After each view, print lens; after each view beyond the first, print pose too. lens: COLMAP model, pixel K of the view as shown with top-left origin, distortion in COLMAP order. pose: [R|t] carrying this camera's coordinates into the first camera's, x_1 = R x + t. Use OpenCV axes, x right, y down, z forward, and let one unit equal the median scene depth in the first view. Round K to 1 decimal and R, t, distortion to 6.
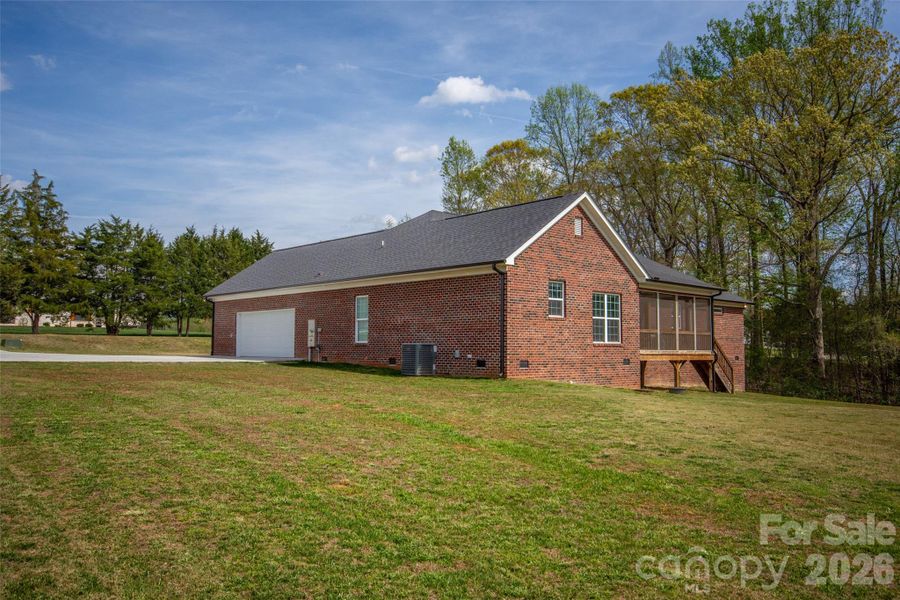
lens RADIAL K [[709.7, 0, 455.4], [0, 709.7, 298.7], [0, 0, 1]] dist [0.024180, 0.004355]
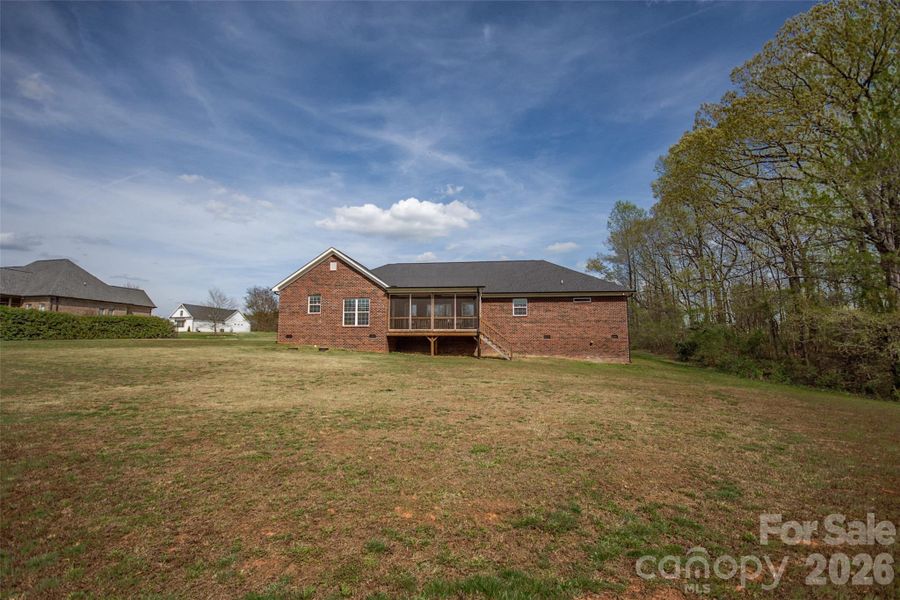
lens RADIAL K [[398.4, 0, 451.6], [0, 398.4, 295.9], [0, 0, 1]] dist [-0.017868, -0.000217]
pose [[0.662505, -0.113404, -0.740423, 1.165921], [0.055614, 0.993192, -0.102357, 0.107138], [0.746990, 0.026634, 0.664301, 0.519661]]
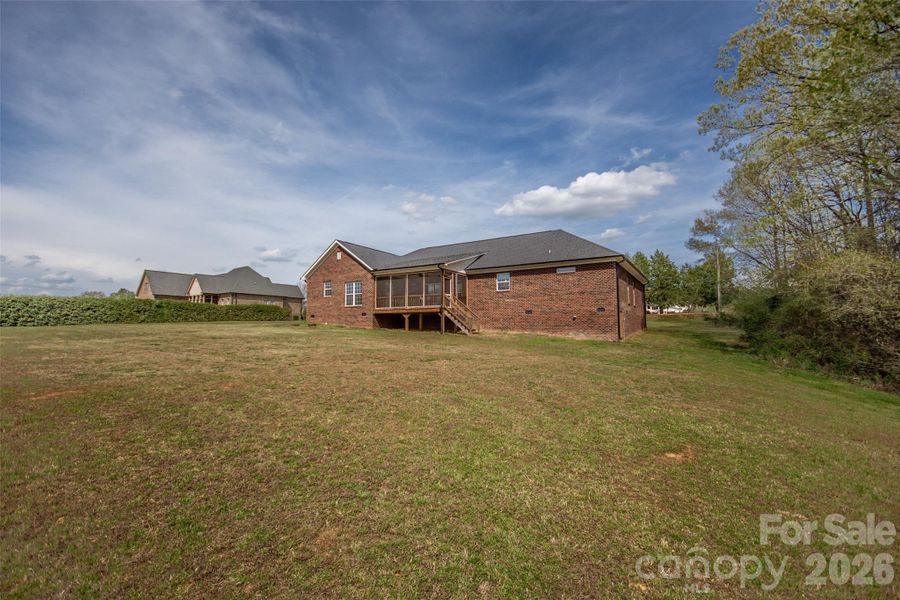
lens RADIAL K [[398.7, 0, 453.3], [0, 398.7, 300.1], [0, 0, 1]] dist [0.000464, -0.000288]
pose [[0.263756, -0.094052, -0.959993, 1.463800], [0.062265, 0.994819, -0.080357, 0.163460], [0.962578, -0.038579, 0.268245, 0.994860]]
